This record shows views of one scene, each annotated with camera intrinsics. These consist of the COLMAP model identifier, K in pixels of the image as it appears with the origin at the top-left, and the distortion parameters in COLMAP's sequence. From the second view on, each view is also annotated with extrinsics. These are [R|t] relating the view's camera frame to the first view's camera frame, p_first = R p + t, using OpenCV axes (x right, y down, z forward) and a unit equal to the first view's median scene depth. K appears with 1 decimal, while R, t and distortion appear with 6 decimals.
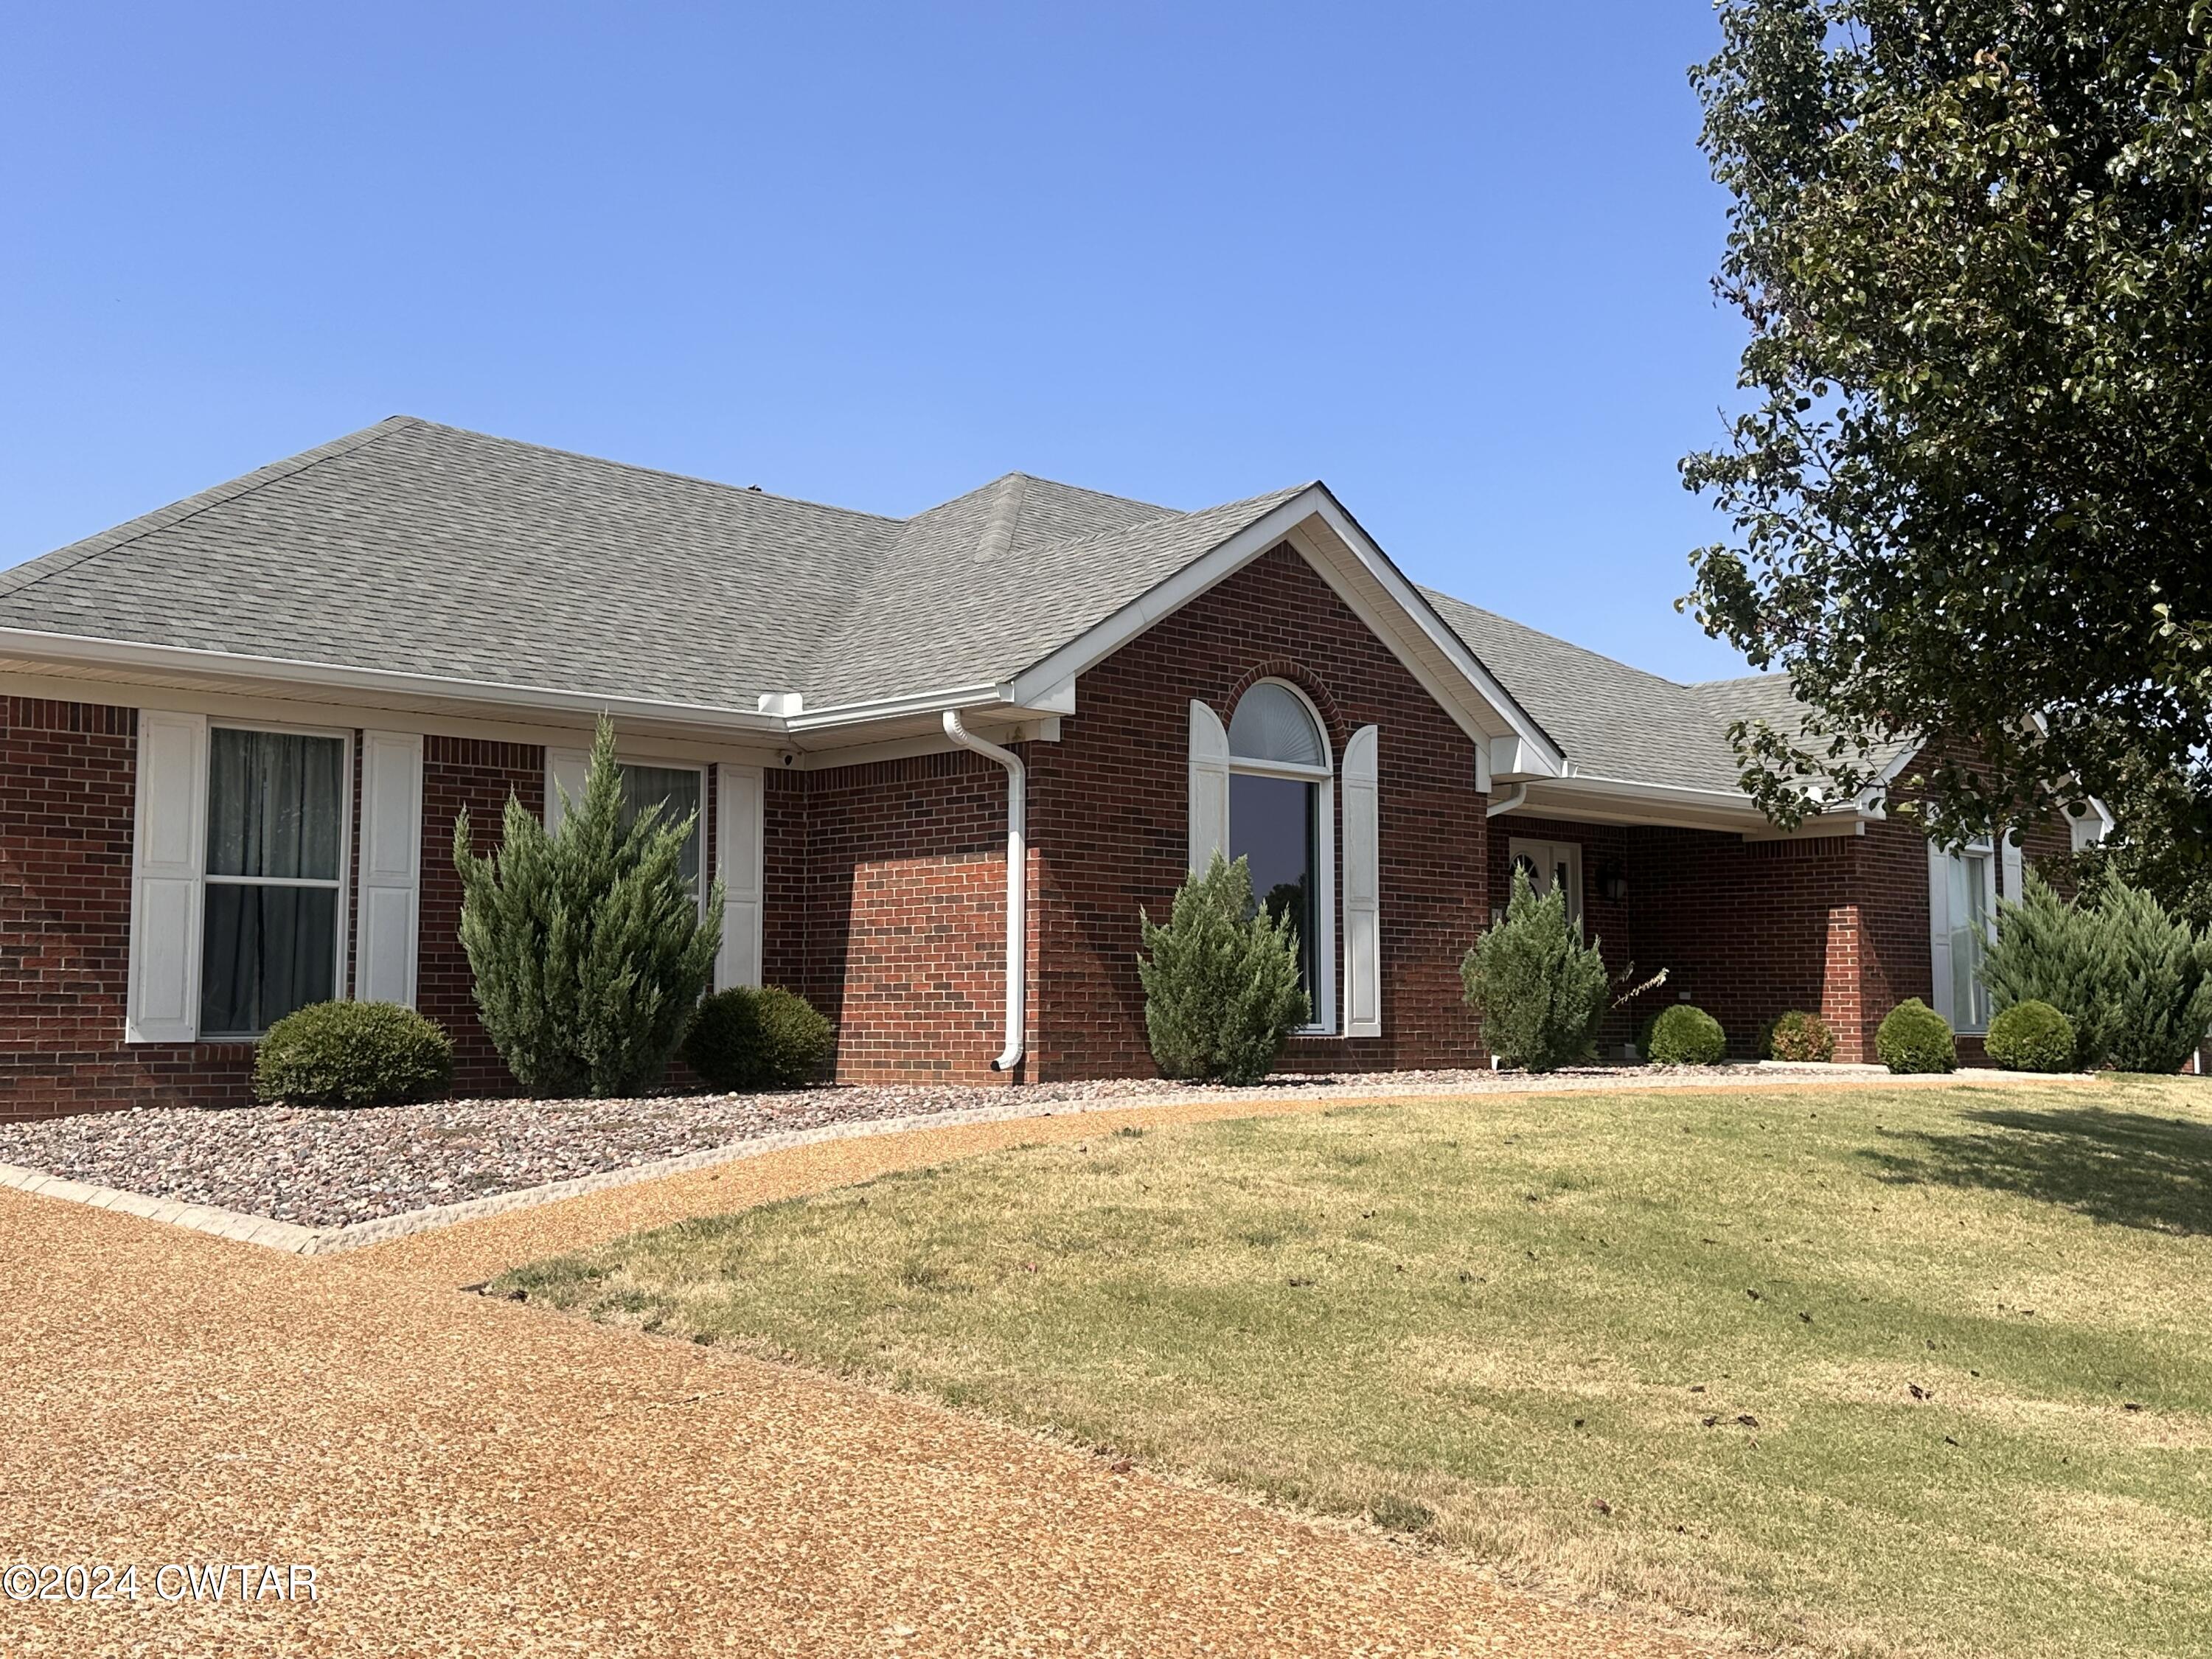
lens RADIAL K [[2275.1, 0, 1106.0], [0, 2275.1, 829.5], [0, 0, 1]] dist [0.220878, -0.552067]
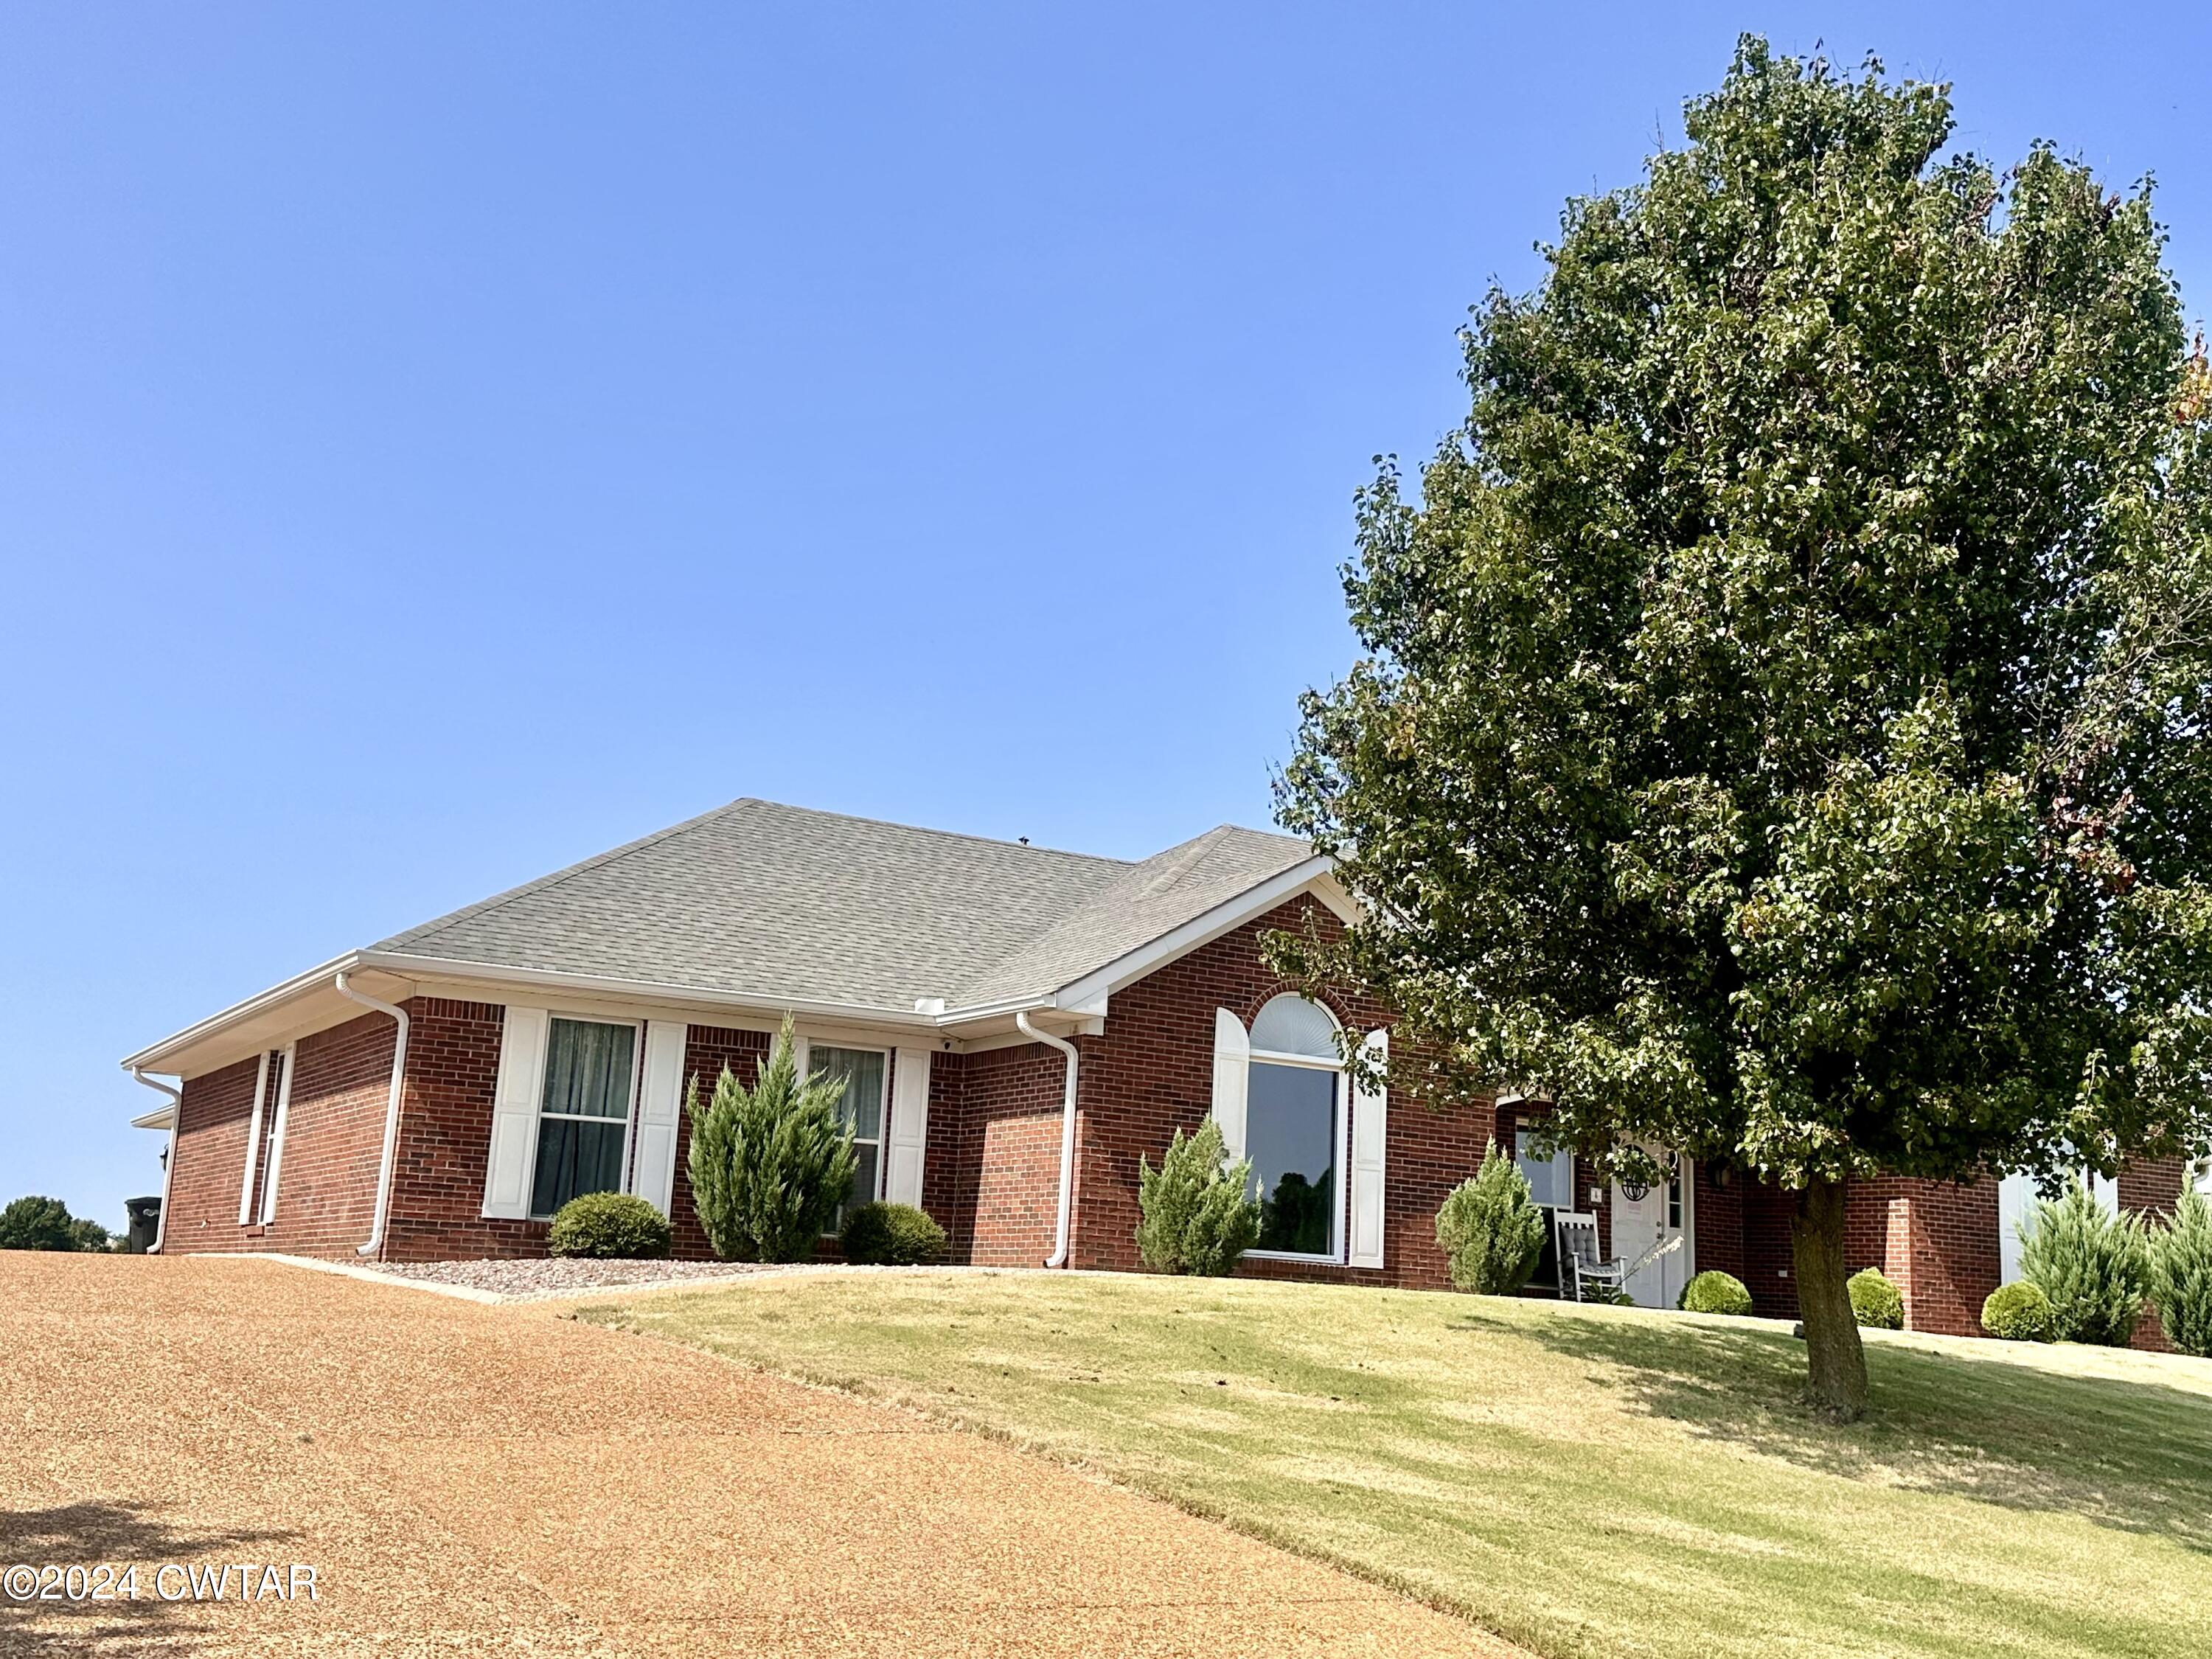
lens RADIAL K [[2393.0, 0, 1106.0], [0, 2393.0, 829.5], [0, 0, 1]] dist [0.130778, -0.016544]
pose [[0.969909, -0.001355, -0.243462, 0.347401], [-0.029543, 0.991940, -0.123215, 0.018145], [0.241667, 0.126700, 0.962052, -0.457844]]
